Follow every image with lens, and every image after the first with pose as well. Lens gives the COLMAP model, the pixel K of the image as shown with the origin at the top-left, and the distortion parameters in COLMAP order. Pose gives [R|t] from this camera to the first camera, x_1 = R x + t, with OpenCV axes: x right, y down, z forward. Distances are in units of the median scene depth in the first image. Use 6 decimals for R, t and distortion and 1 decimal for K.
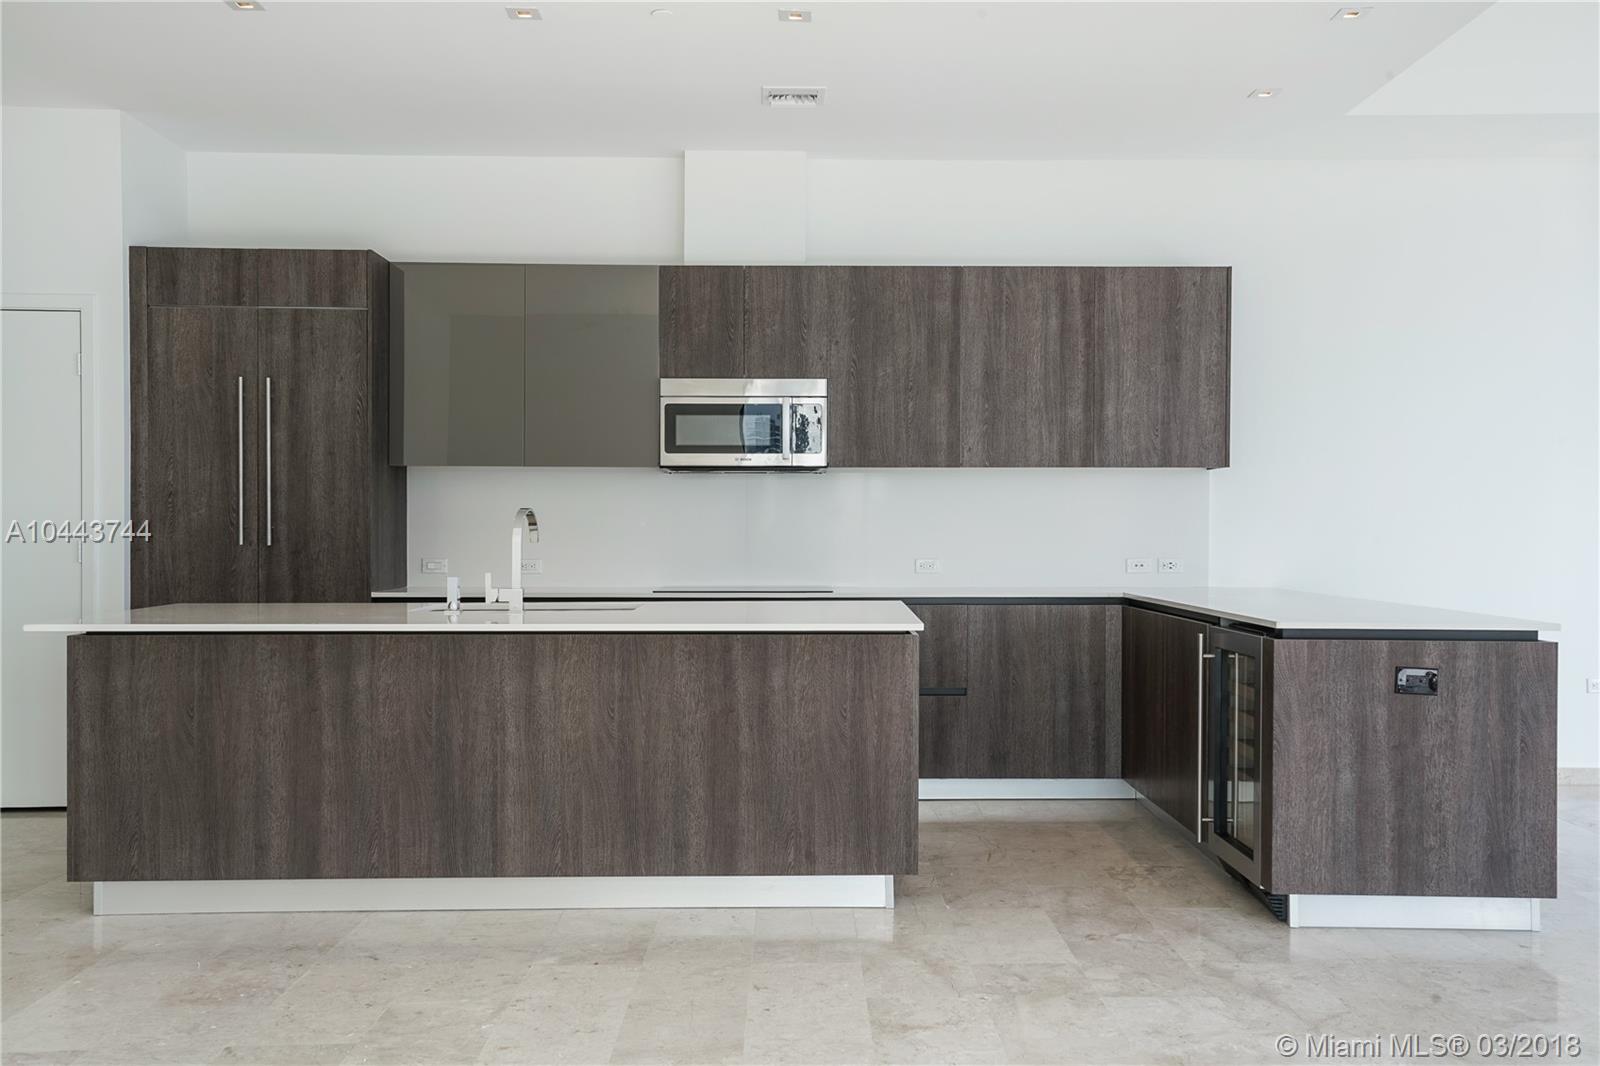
lens RADIAL K [[1512.6, 0, 800.0], [0, 1512.6, 533.0], [0, 0, 1]] dist [0.057954, 0.010669]
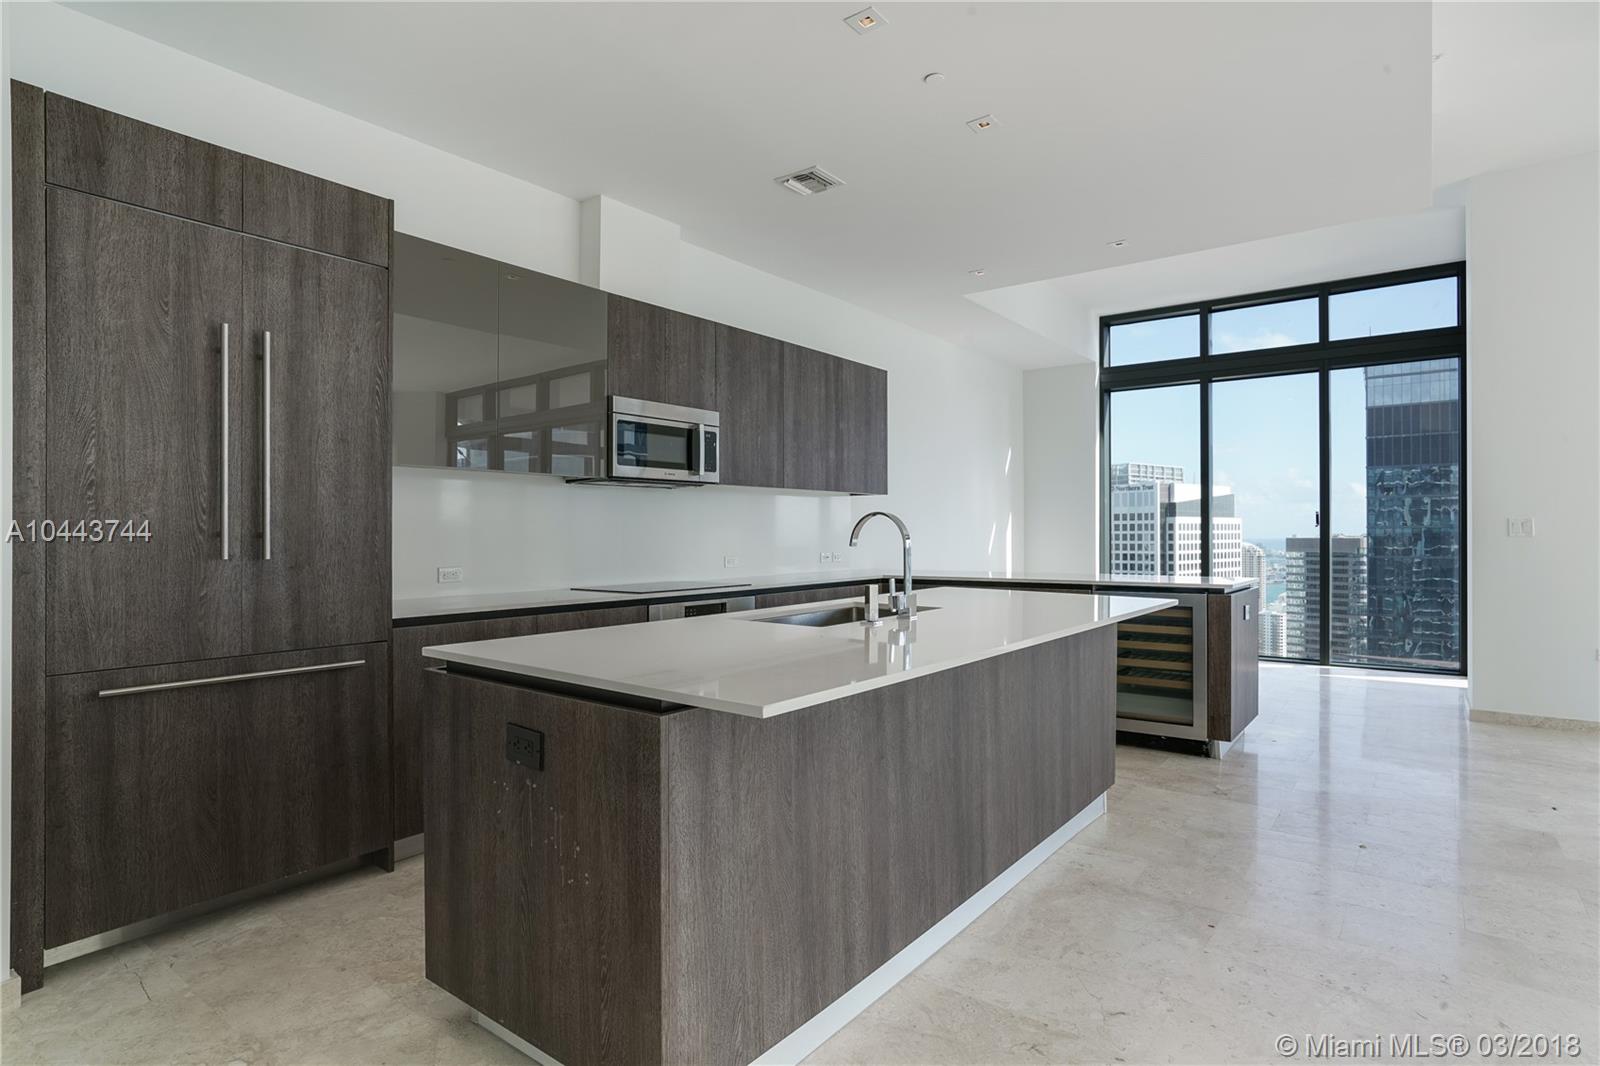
lens RADIAL K [[842.5, 0, 800.0], [0, 842.5, 533.0], [0, 0, 1]] dist [-0.047130, 0.029508]
pose [[0.621201, -0.003431, 0.783644, -0.499754], [0.009321, 0.999952, -0.003011, -0.000951], [-0.783596, 0.009174, 0.621203, 0.546168]]
